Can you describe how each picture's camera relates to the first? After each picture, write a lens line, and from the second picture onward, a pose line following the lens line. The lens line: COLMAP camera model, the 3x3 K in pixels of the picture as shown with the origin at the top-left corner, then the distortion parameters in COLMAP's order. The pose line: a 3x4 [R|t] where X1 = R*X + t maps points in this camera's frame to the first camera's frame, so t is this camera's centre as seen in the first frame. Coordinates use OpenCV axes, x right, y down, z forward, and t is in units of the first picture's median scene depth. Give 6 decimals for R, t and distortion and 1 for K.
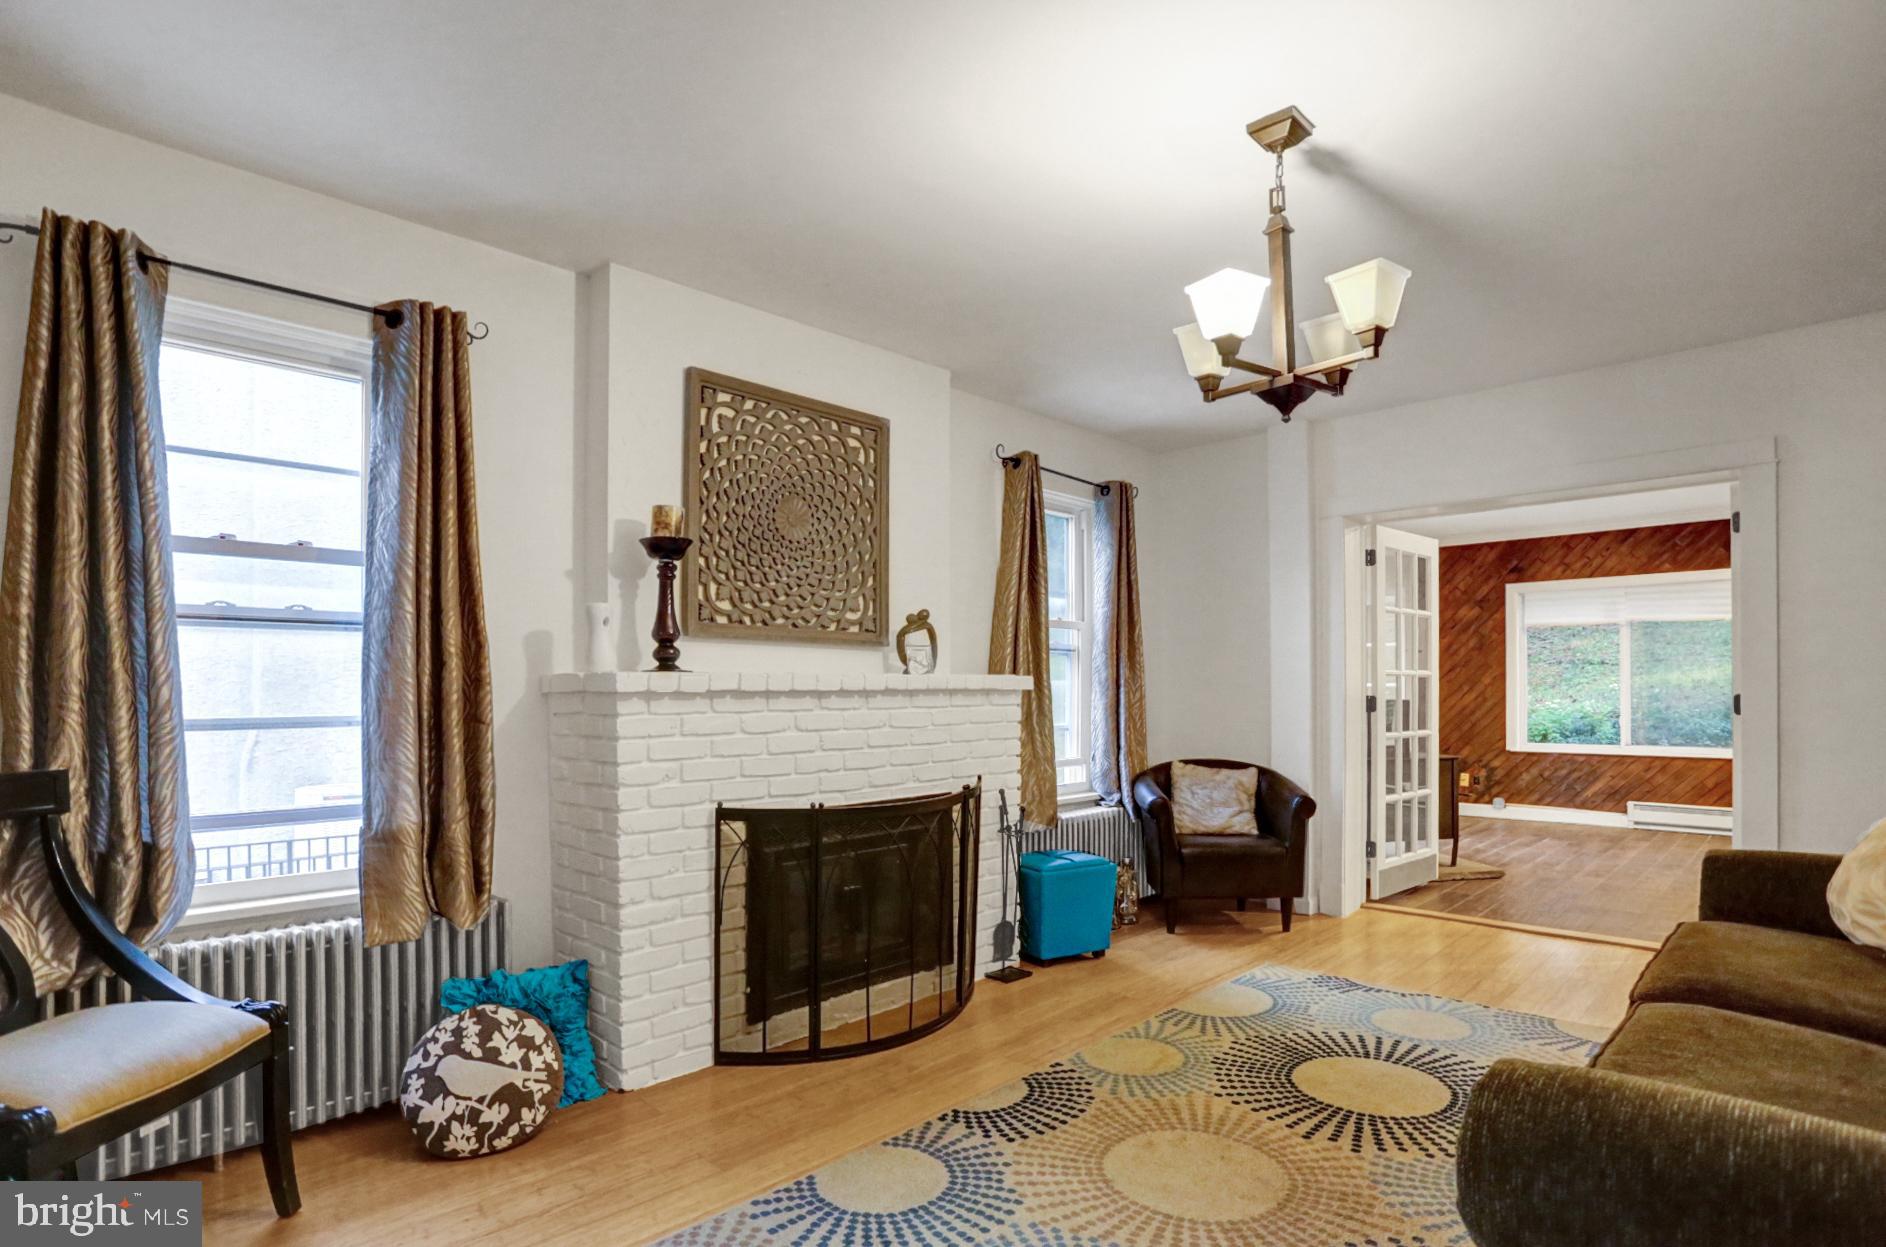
lens RADIAL K [[960.6, 0, 945.7], [0, 960.6, 694.7], [0, 0, 1]] dist [-0.000976, 0.000121]
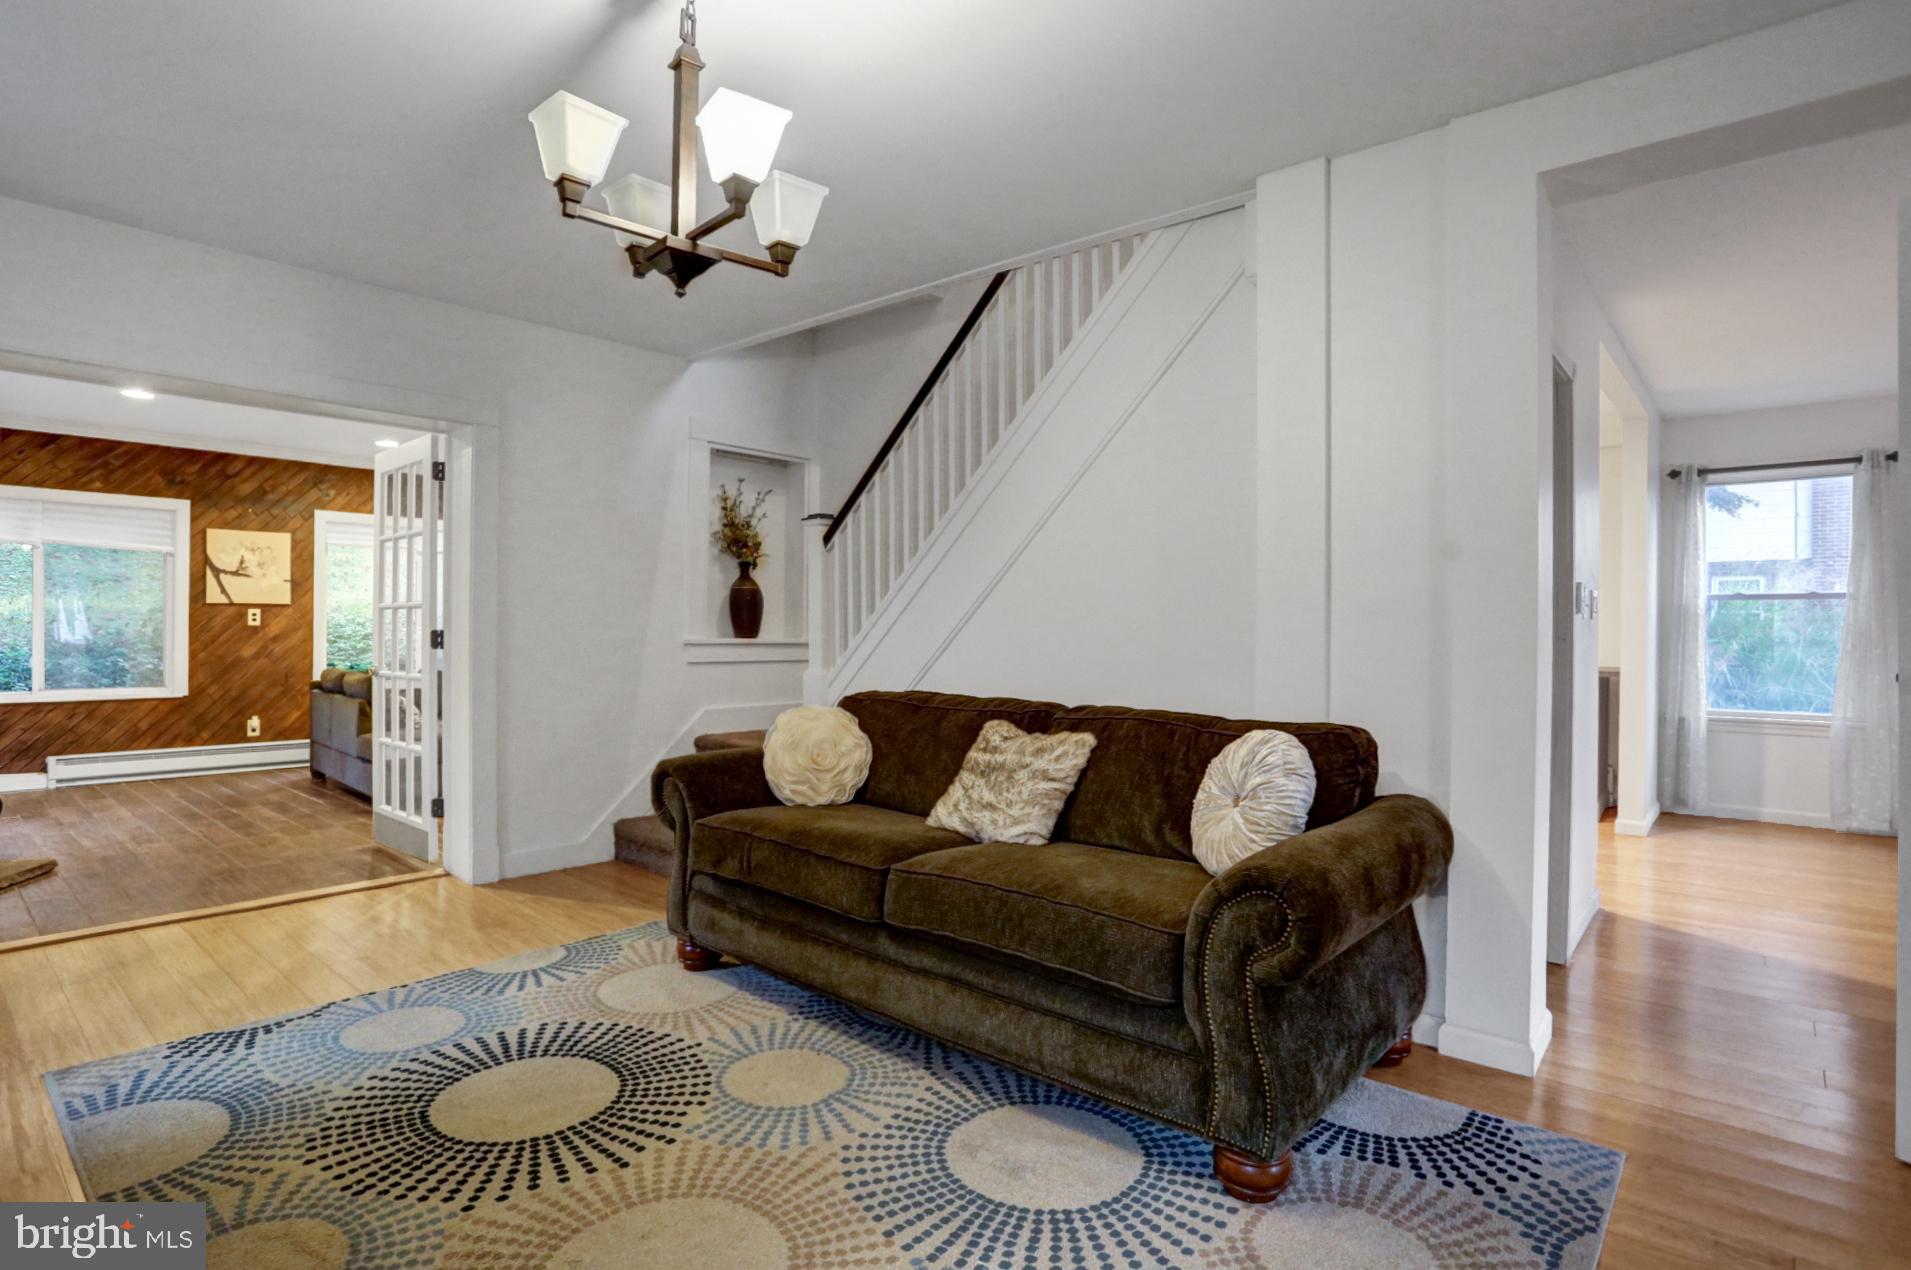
lens RADIAL K [[966.9, 0, 930.6], [0, 966.9, 648.5], [0, 0, 1]] dist [-0.026692, 0.002068]
pose [[-0.044157, -0.010027, 0.998974, -0.160066], [-0.006065, 0.999934, 0.009768, 0.003598], [-0.999006, -0.005627, -0.044215, 0.277892]]
